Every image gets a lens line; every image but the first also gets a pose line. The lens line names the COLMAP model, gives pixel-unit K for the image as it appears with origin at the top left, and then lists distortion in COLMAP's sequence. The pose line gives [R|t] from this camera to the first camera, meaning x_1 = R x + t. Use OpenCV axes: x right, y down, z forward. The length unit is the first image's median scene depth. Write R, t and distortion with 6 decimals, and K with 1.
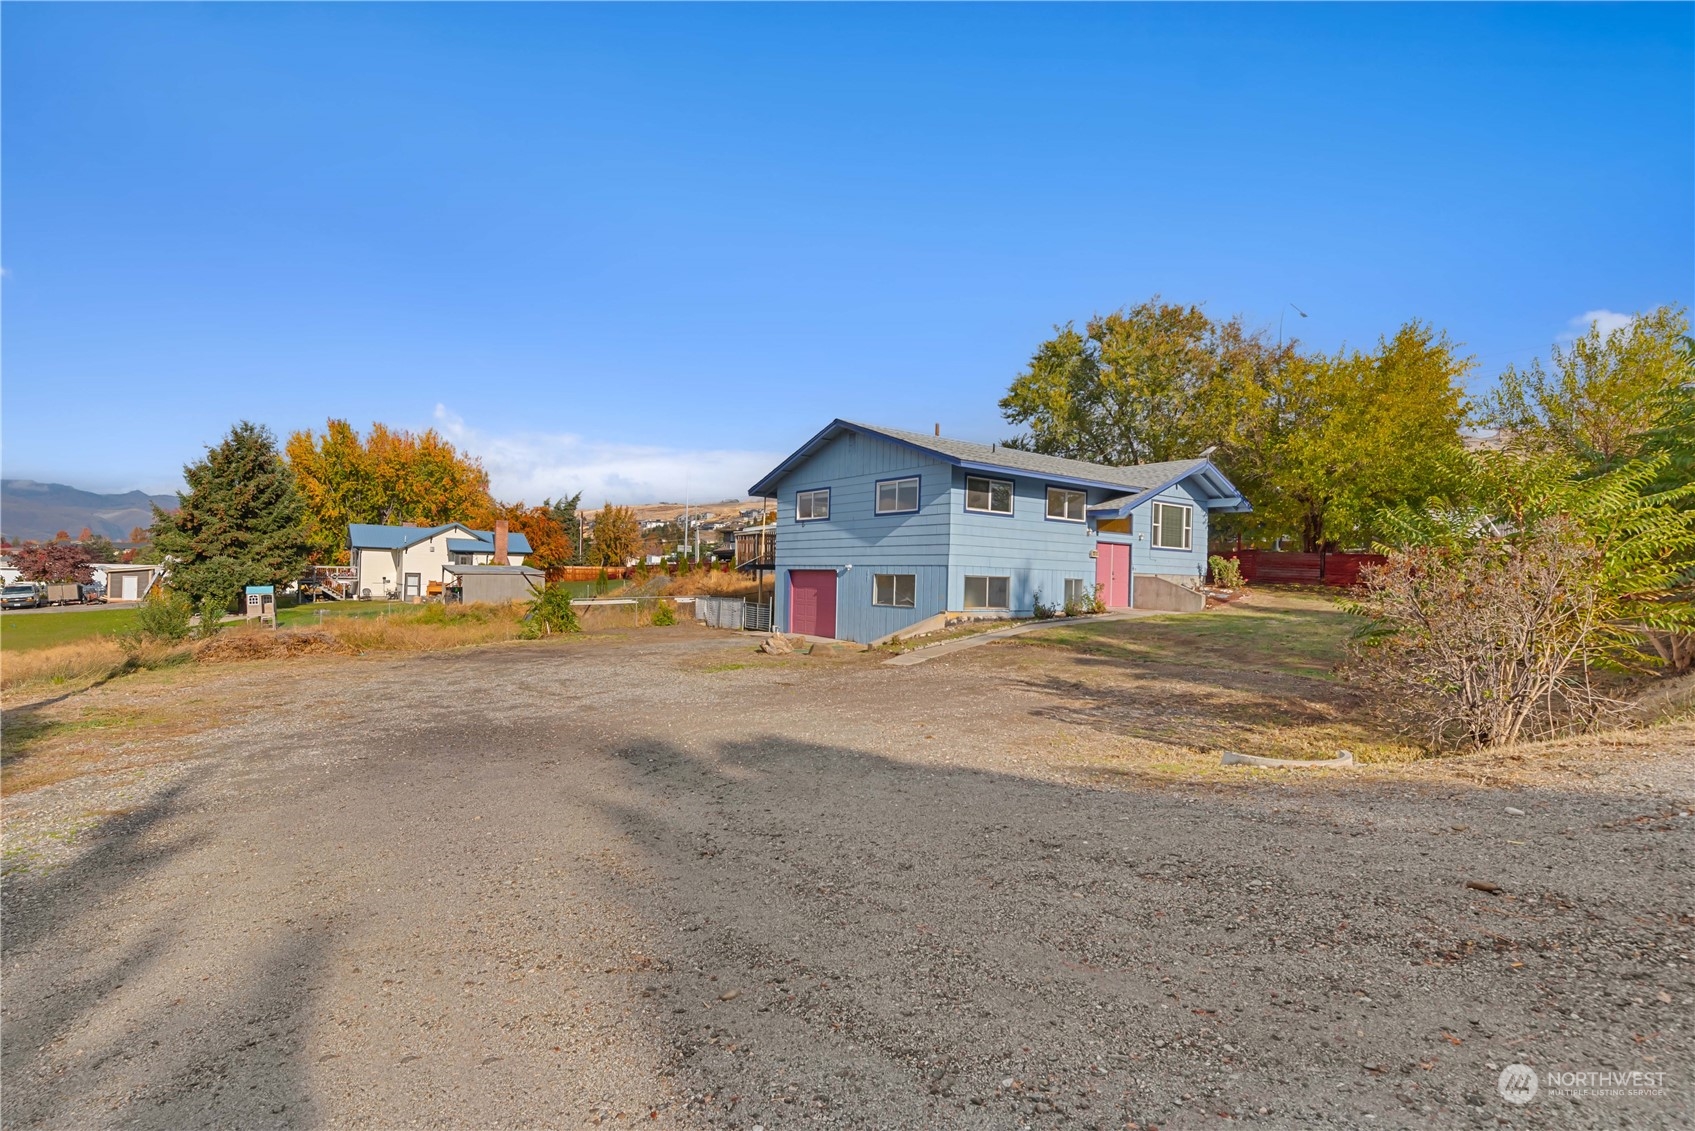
lens RADIAL K [[767.9, 0, 810.8], [0, 767.9, 569.4], [0, 0, 1]] dist [0.004935, 0.001060]
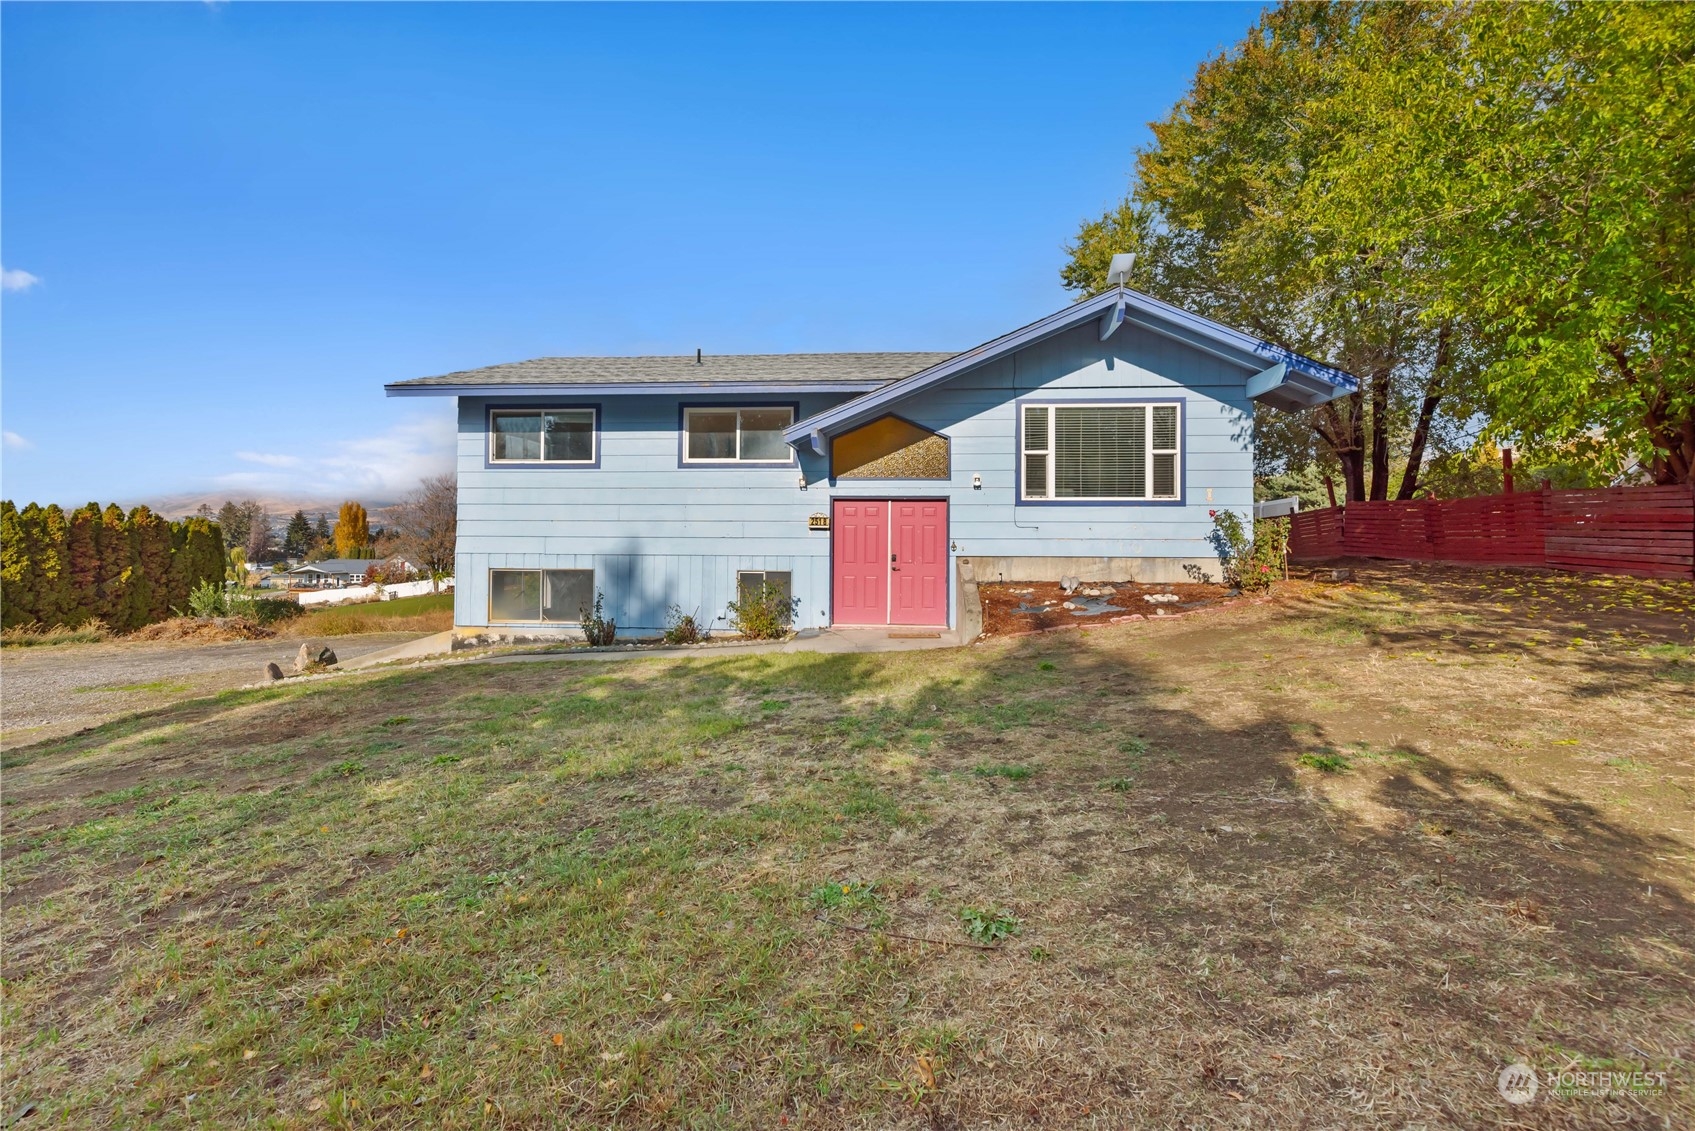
lens RADIAL K [[744.2, 0, 889.7], [0, 744.2, 550.4], [0, 0, 1]] dist [0.004137, -0.001396]
pose [[0.769816, -0.027071, -0.637691, 0.720208], [0.019477, 0.999631, -0.018923, 0.009281], [0.637969, 0.002147, 0.770059, 0.636333]]
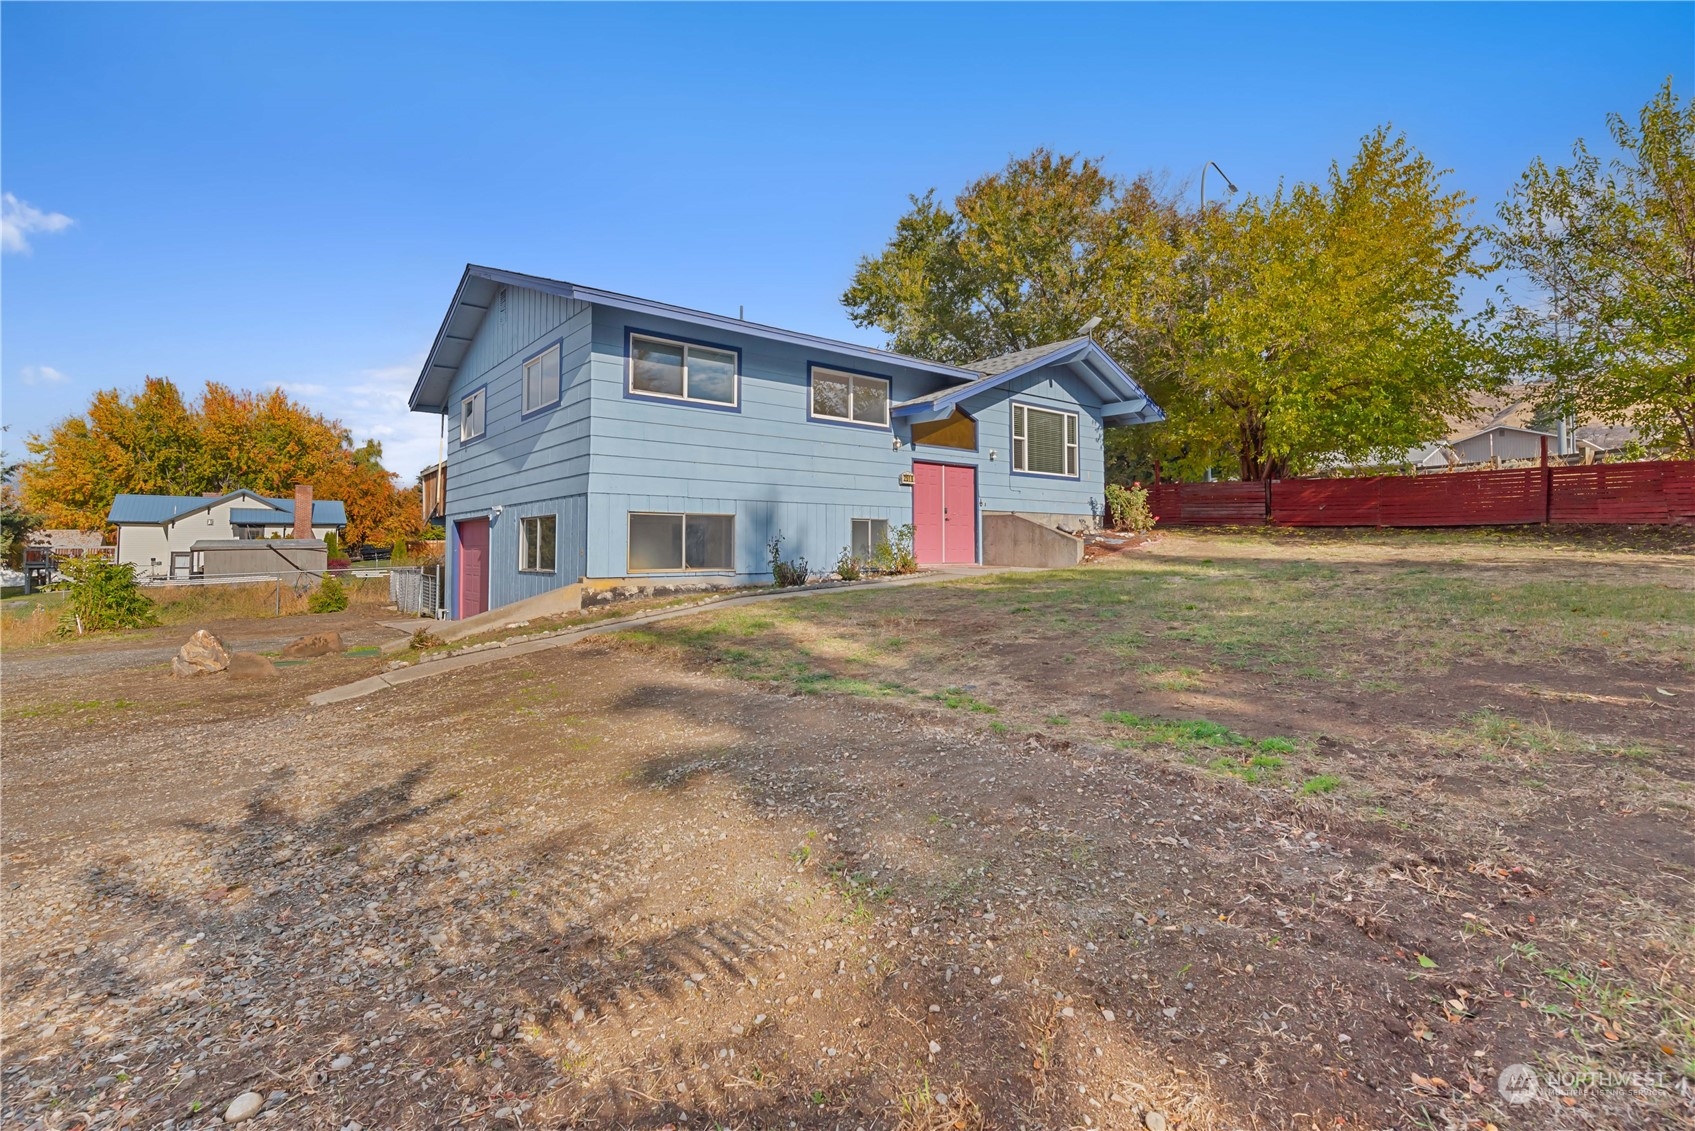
lens RADIAL K [[744.2, 0, 826.1], [0, 744.2, 519.7], [0, 0, 1]] dist [0.004137, -0.001396]
pose [[0.998863, -0.026336, 0.039750, 0.275359], [0.027554, 0.999157, -0.030419, 0.028910], [-0.038915, 0.031479, 0.998747, 0.396477]]
